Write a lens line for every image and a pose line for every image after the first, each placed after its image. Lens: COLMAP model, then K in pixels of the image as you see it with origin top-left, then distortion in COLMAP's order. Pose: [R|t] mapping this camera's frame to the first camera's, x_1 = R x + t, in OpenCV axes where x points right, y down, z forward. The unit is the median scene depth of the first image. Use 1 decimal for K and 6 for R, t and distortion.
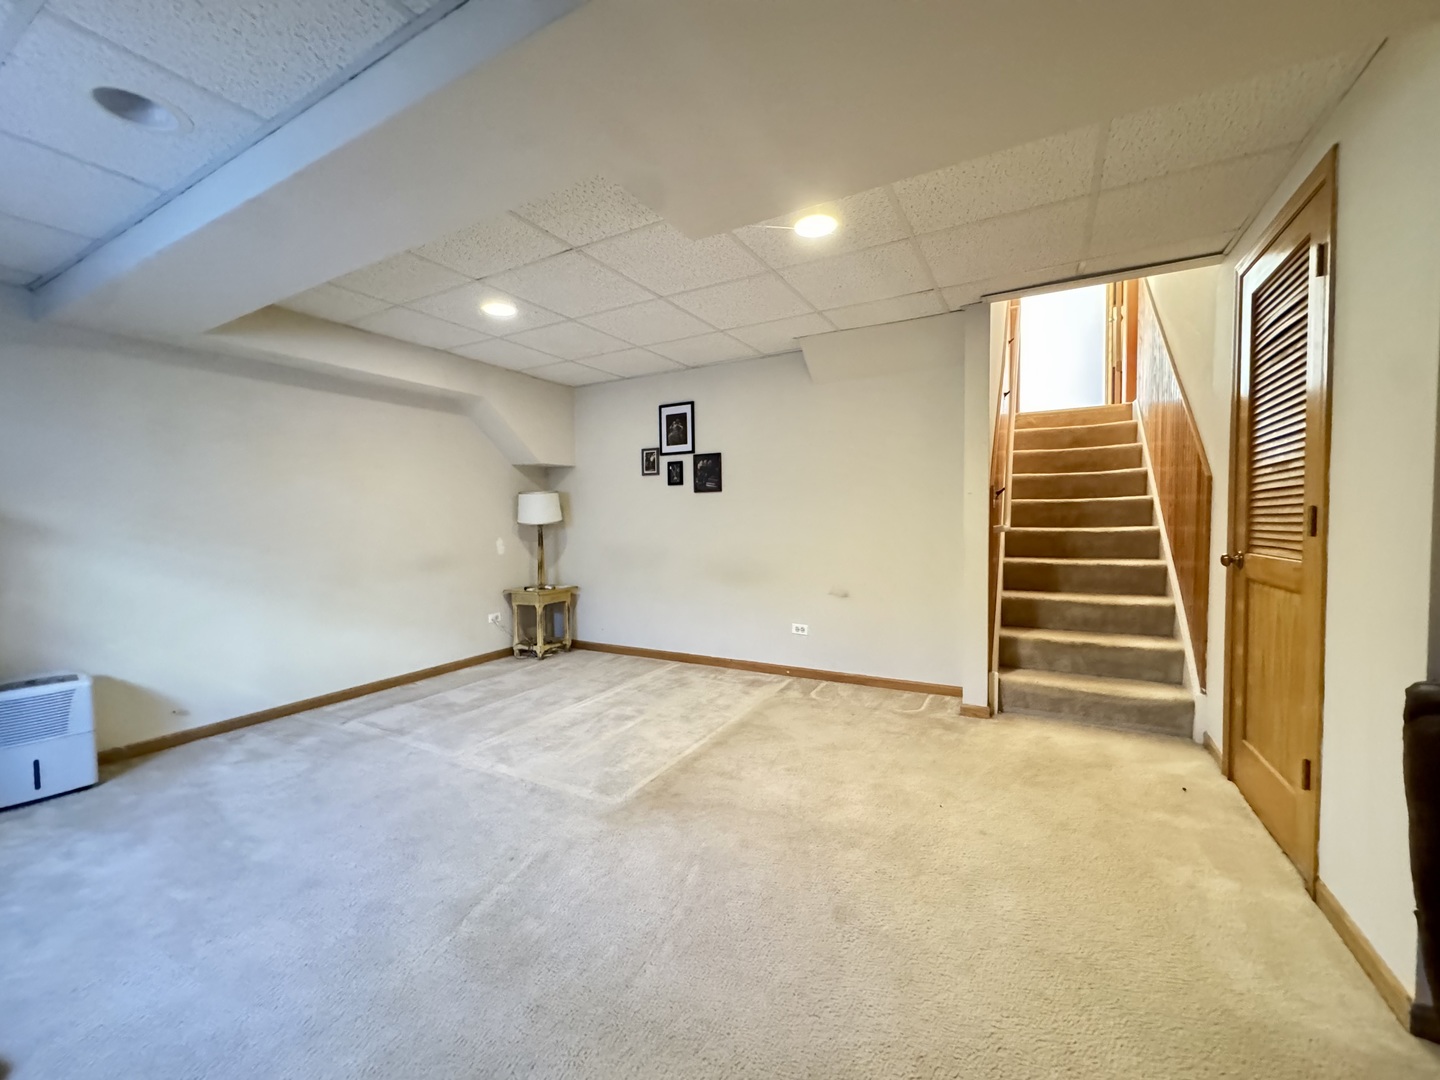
lens RADIAL K [[583.2, 0, 719.6], [0, 583.2, 542.1], [0, 0, 1]] dist [-0.000846, 0.000077]
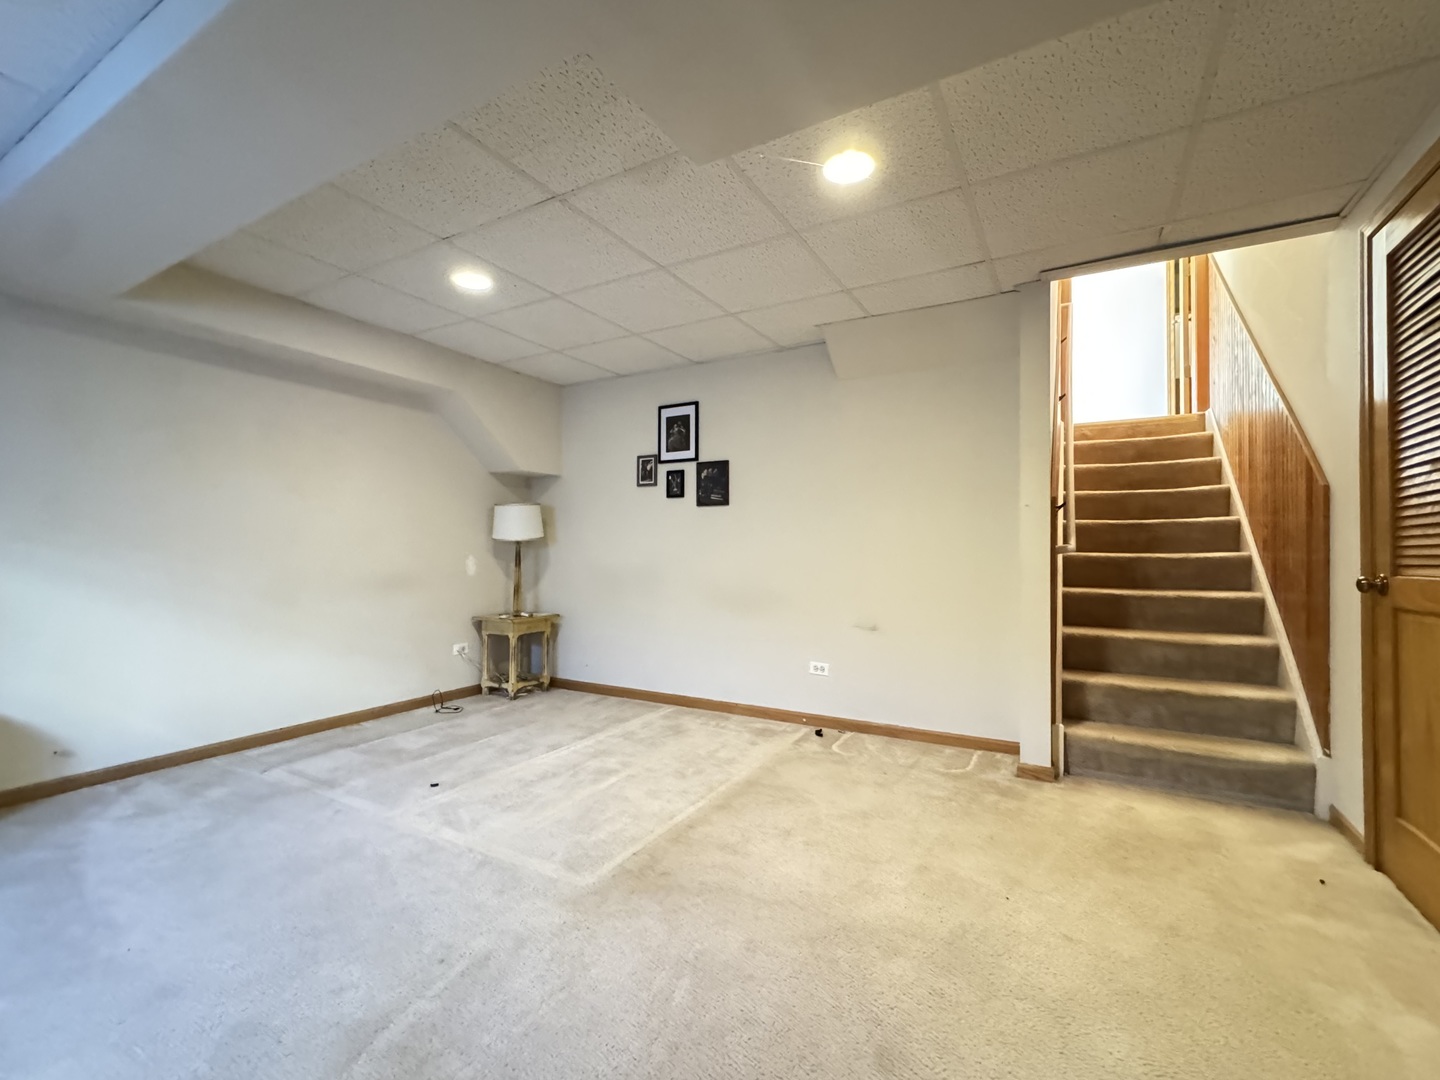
lens RADIAL K [[617.9, 0, 720.3], [0, 617.9, 546.4], [0, 0, 1]] dist [-0.002943, 0.001365]
pose [[0.999805, 0.017556, -0.009009, 0.000548], [-0.018050, 0.998151, -0.058037, 0.036113], [0.007973, 0.058189, 0.998274, 0.129032]]
